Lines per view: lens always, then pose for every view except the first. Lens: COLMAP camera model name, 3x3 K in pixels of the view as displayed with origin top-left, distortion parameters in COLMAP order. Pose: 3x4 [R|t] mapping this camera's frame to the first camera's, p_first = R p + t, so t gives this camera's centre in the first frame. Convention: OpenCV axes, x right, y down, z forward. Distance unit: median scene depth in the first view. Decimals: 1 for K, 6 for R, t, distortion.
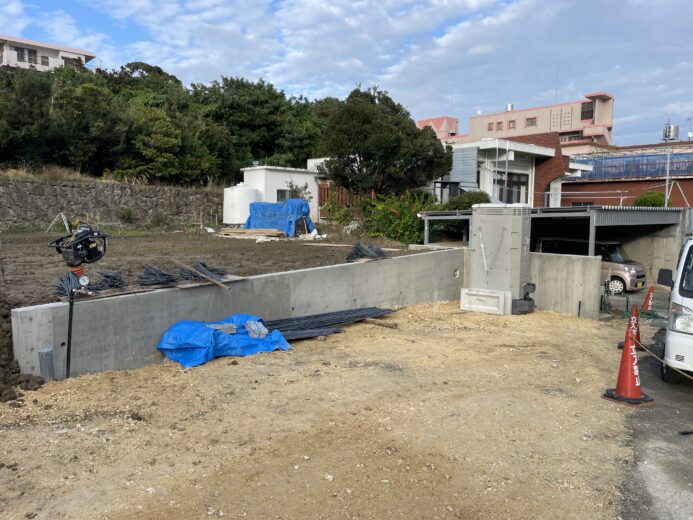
lens RADIAL K [[523.6, 0, 346.5], [0, 523.6, 260.0], [0, 0, 1]] dist [0.107740, -0.128484]
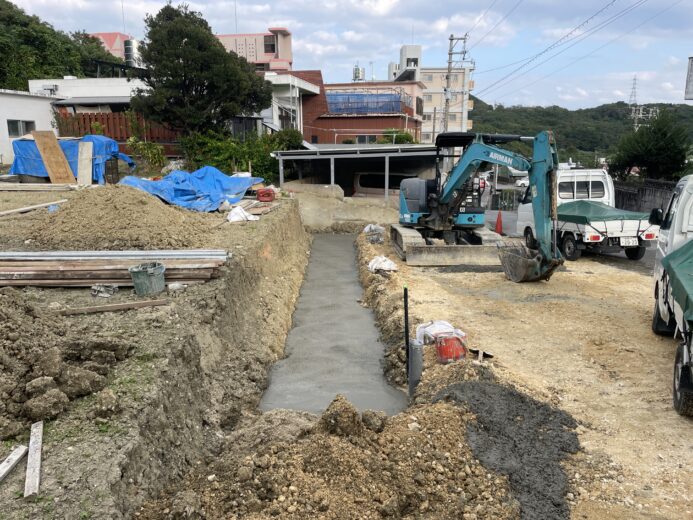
lens RADIAL K [[523.6, 0, 346.5], [0, 523.6, 260.0], [0, 0, 1]] dist [0.107740, -0.128484]
pose [[0.812499, -0.139443, 0.566040, -0.241413], [0.064224, 0.986472, 0.150827, -0.022672], [-0.579415, -0.086194, 0.810462, 0.077030]]
